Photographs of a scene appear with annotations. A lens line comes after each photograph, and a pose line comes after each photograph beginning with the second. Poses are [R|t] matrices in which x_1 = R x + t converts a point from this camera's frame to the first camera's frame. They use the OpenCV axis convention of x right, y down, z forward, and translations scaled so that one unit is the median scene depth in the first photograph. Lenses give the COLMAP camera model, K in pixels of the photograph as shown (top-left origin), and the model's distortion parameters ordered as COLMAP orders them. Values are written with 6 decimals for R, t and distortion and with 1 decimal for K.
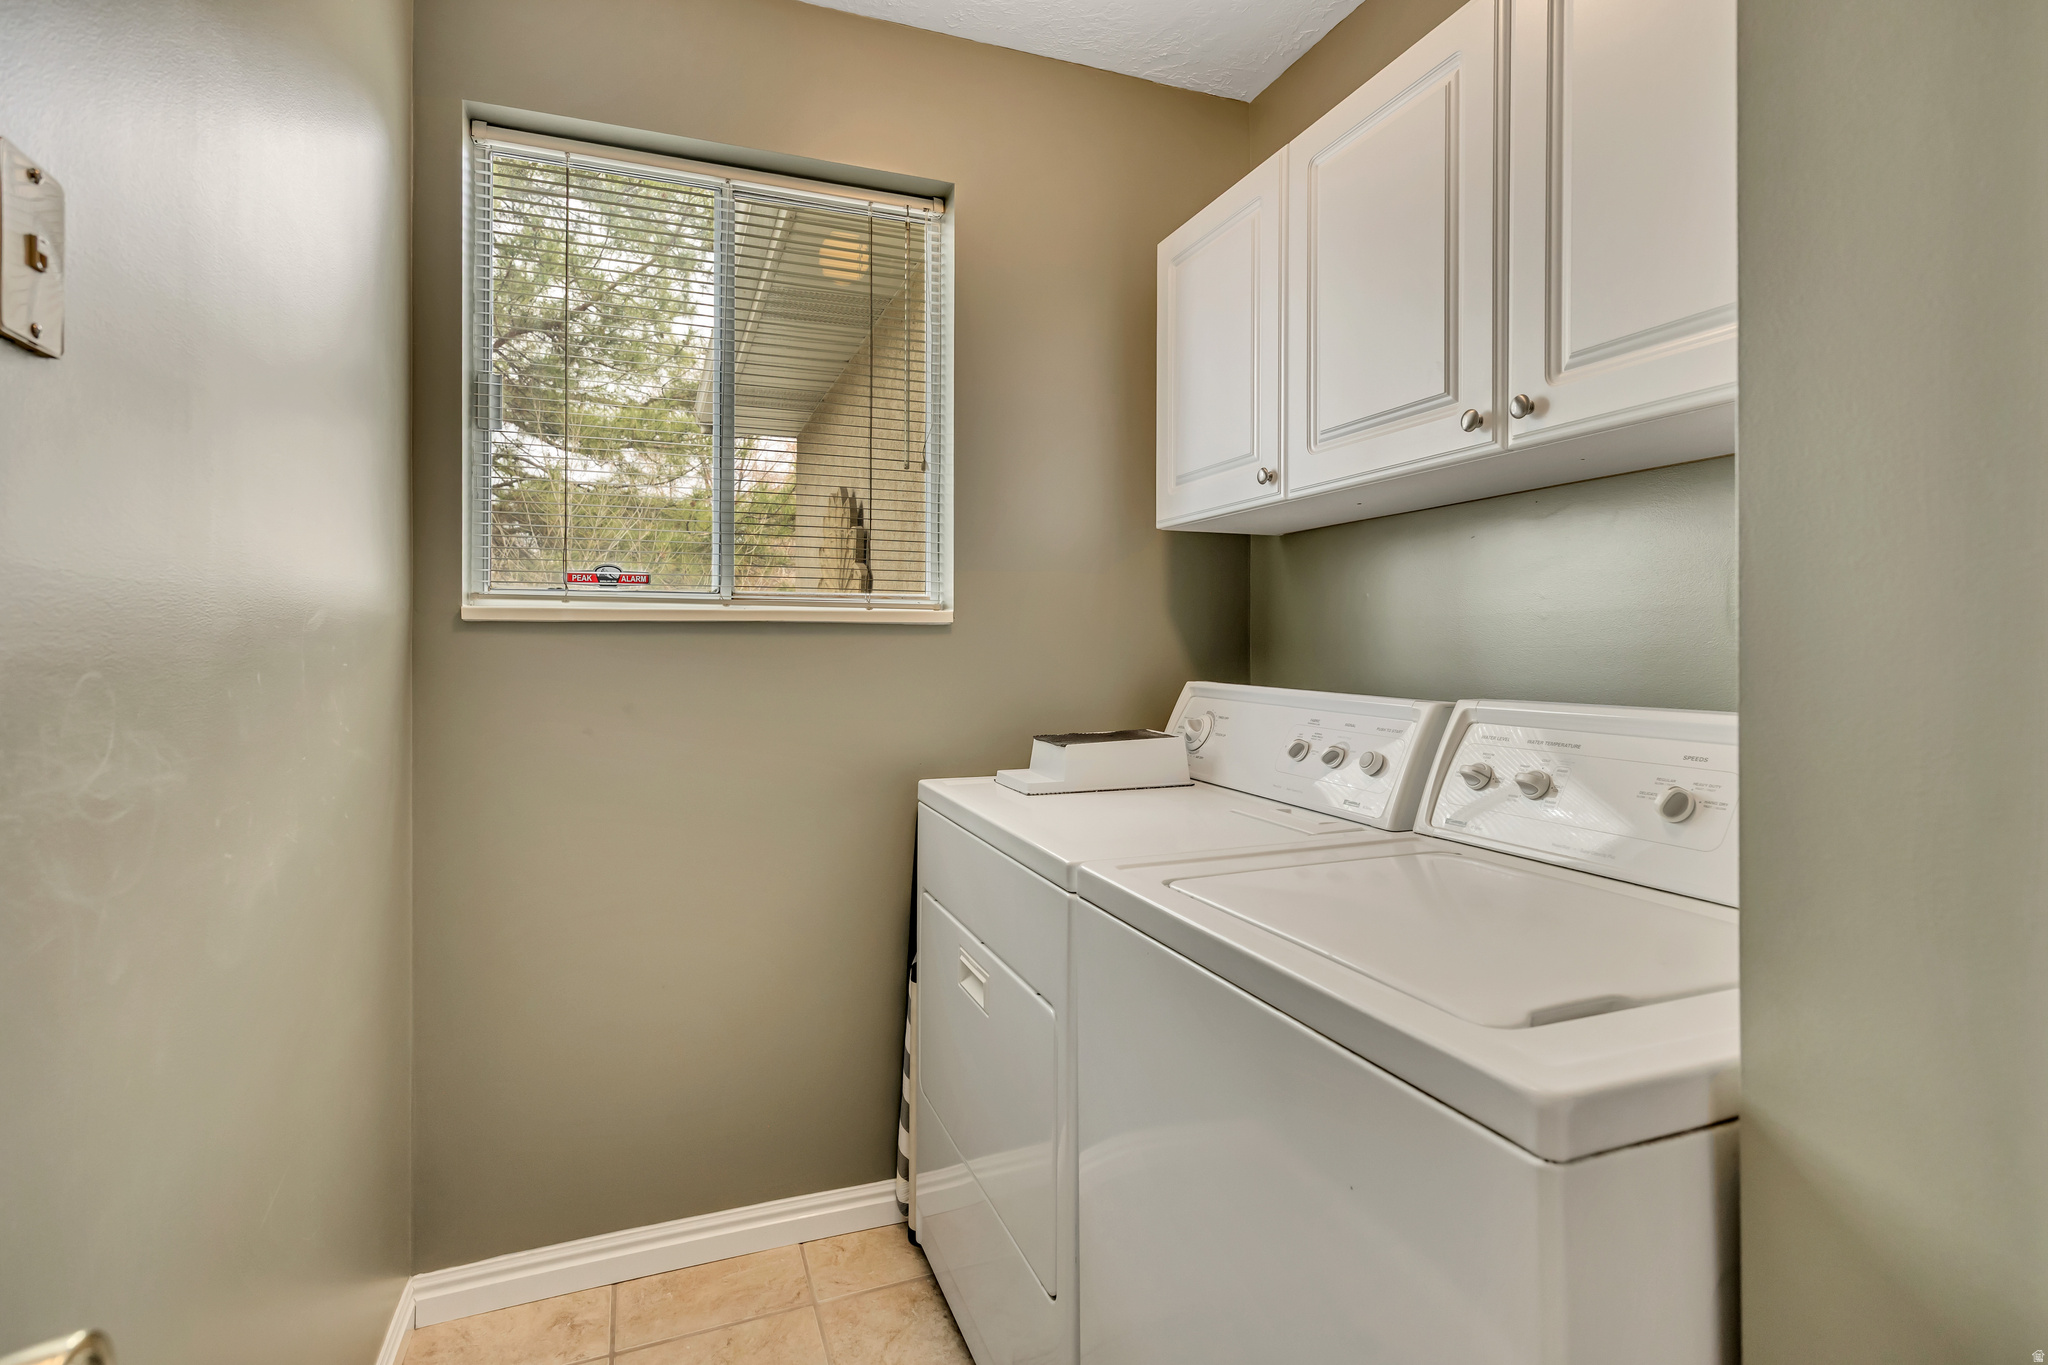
lens RADIAL K [[976.1, 0, 1019.1], [0, 976.1, 647.4], [0, 0, 1]] dist [-0.000667, -0.000169]
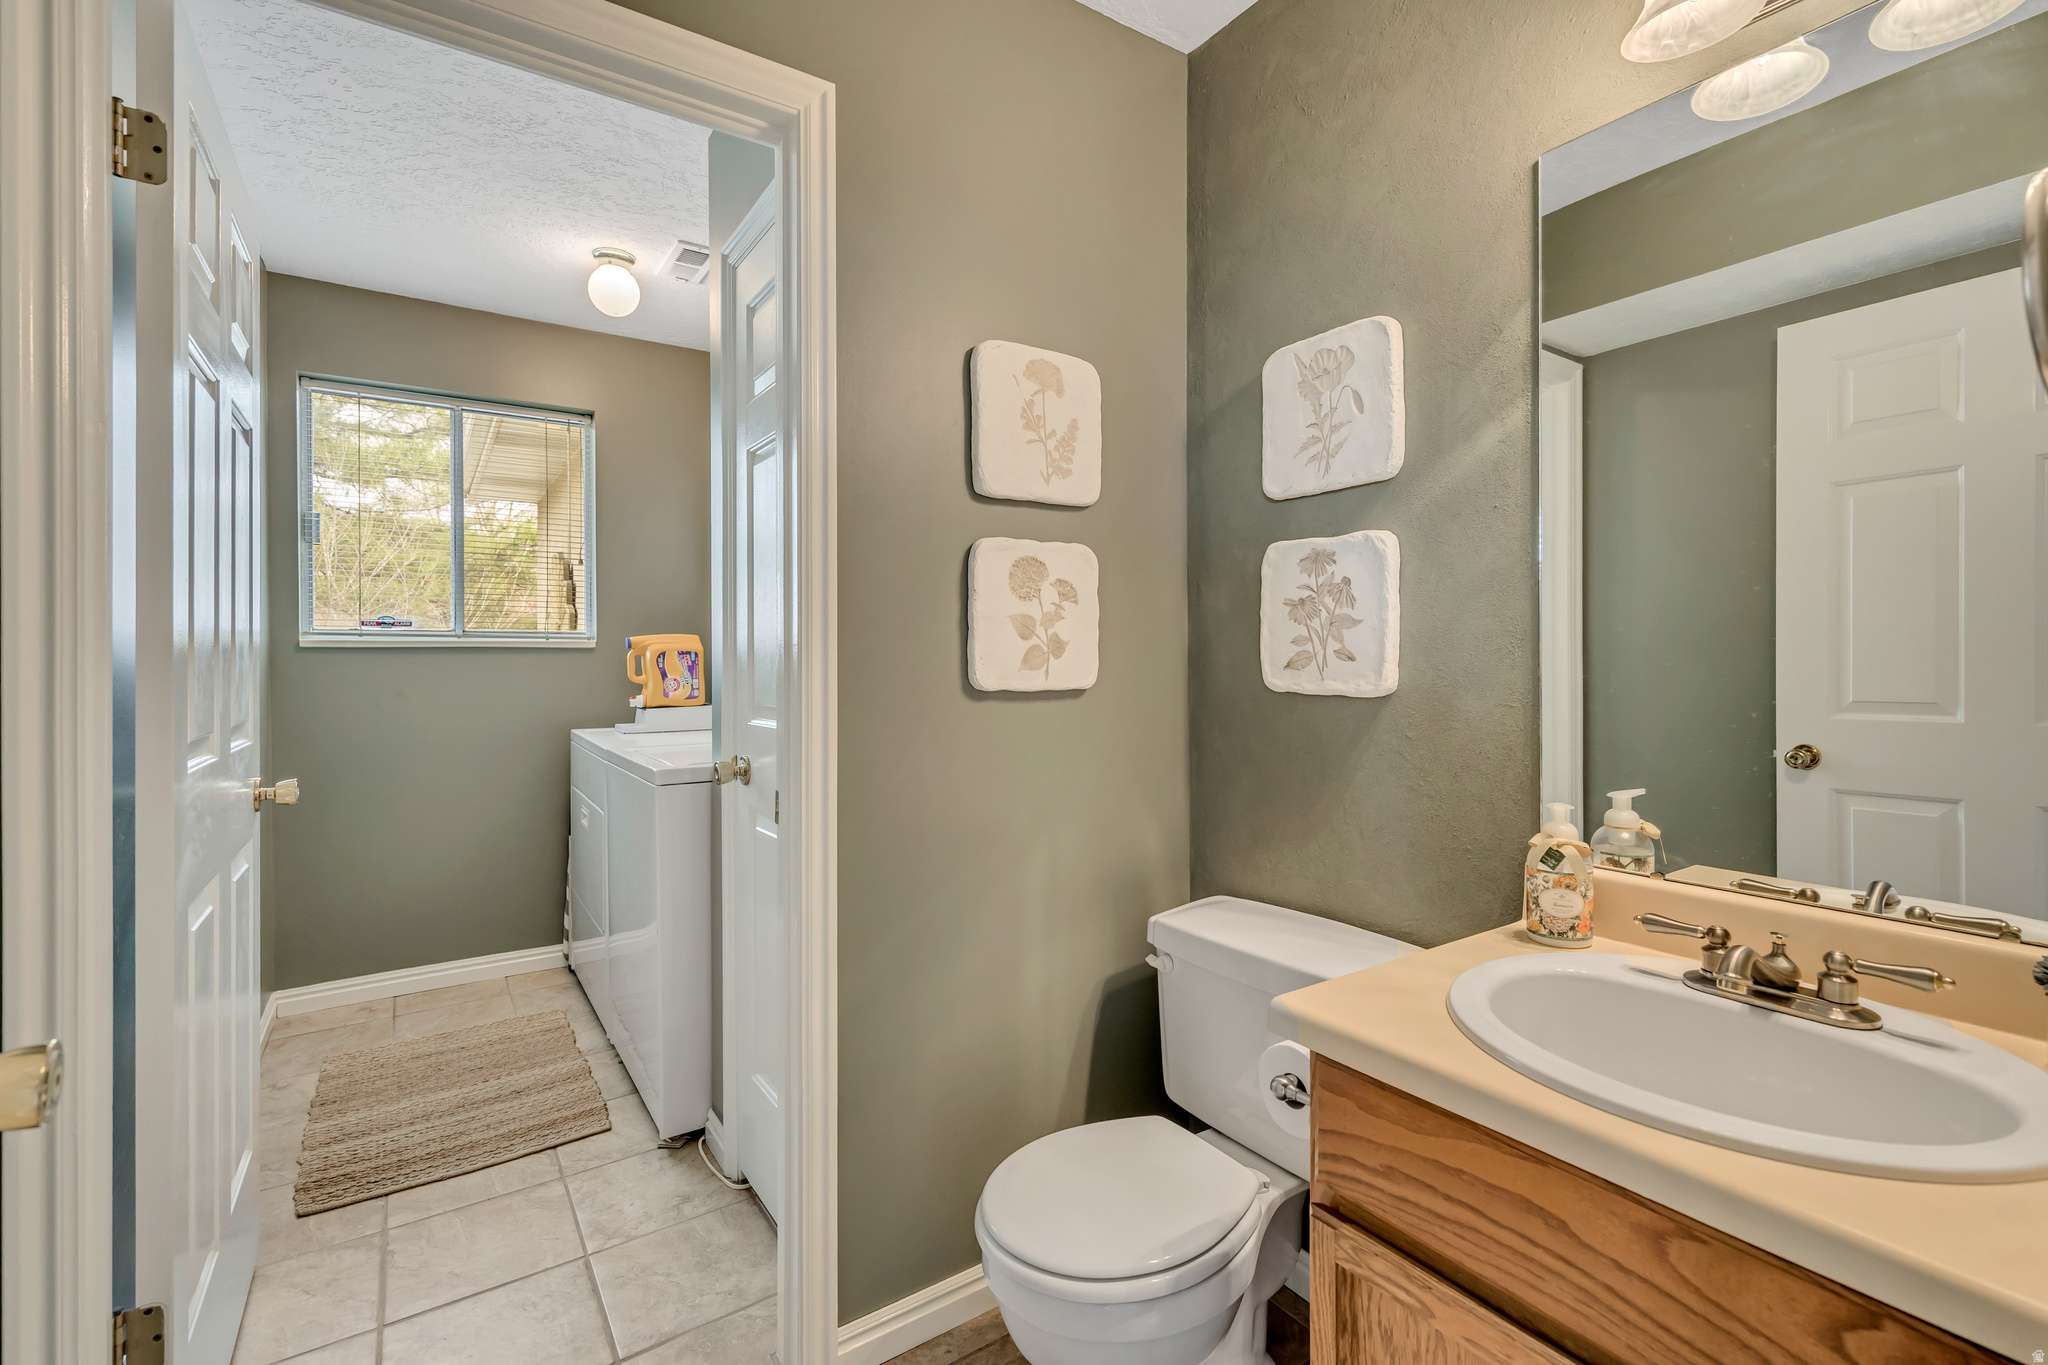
lens RADIAL K [[895.3, 0, 1022.4], [0, 895.3, 671.2], [0, 0, 1]] dist [-0.000740, -0.000184]
pose [[0.973133, -0.005628, 0.230176, 0.334202], [0.003050, 0.999929, 0.011553, 0.003646], [-0.230224, -0.010541, 0.973081, -0.858987]]
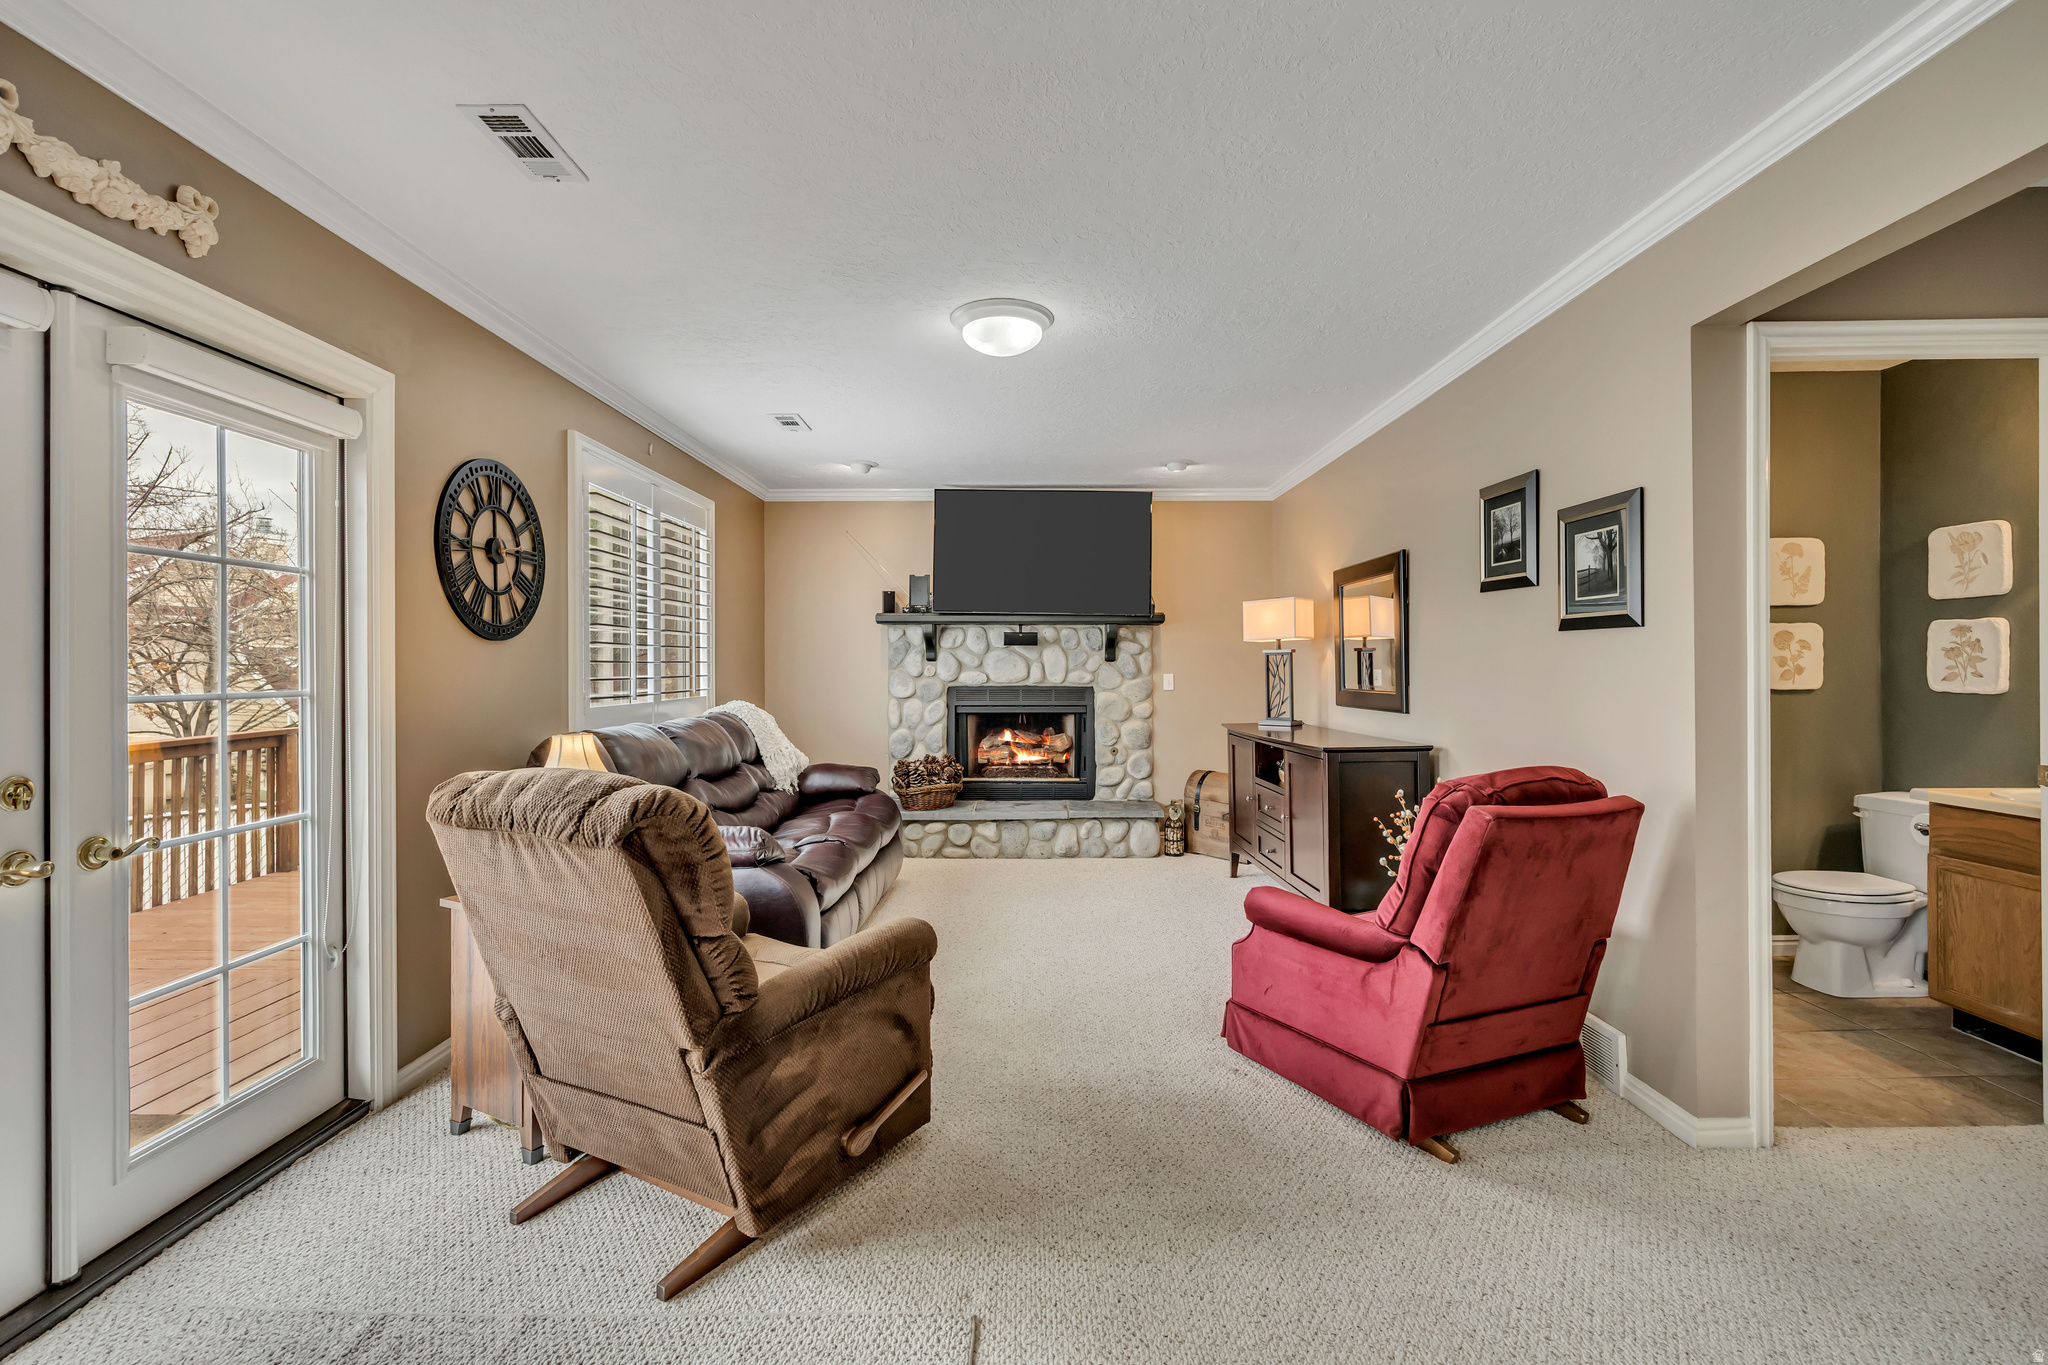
lens RADIAL K [[895.3, 0, 1022.4], [0, 895.3, 671.2], [0, 0, 1]] dist [-0.000740, -0.000184]
pose [[0.934144, -0.001709, -0.356893, -1.311085], [0.002652, 0.999994, 0.002152, -0.046150], [0.356887, -0.002957, 0.934143, -4.855616]]
